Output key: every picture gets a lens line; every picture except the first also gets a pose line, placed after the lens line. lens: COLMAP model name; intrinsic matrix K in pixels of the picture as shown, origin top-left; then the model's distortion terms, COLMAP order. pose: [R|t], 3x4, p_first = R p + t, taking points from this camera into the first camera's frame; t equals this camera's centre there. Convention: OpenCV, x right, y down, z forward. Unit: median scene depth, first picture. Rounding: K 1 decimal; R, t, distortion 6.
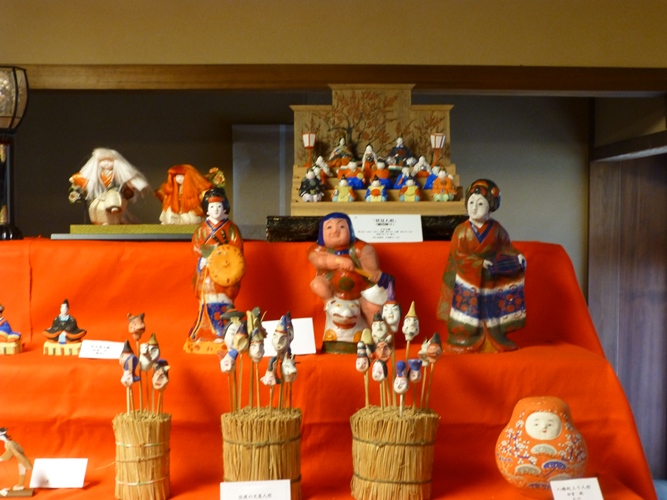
lens RADIAL K [[1037.1, 0, 333.5], [0, 1037.1, 250.0], [0, 0, 1]] dist [-0.002796, 0.008428]
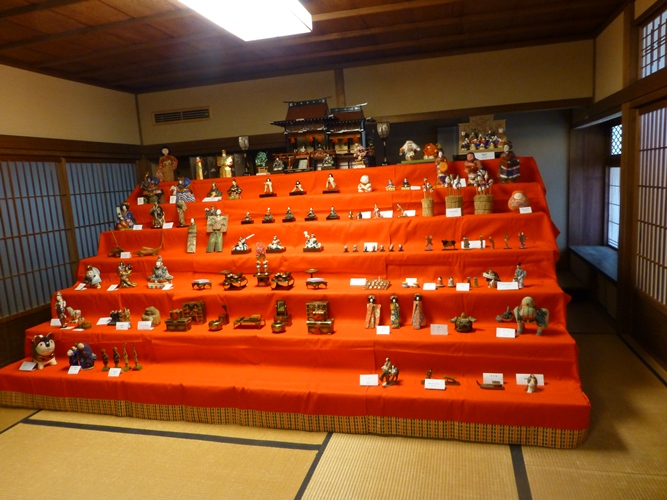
lens RADIAL K [[492.7, 0, 333.5], [0, 492.7, 250.0], [0, 0, 1]] dist [-0.007375, -0.001105]
pose [[0.958472, -0.017934, -0.284622, 0.028474], [0.056236, 0.990310, 0.126976, 0.064171], [0.279587, -0.137709, 0.950193, -0.985918]]
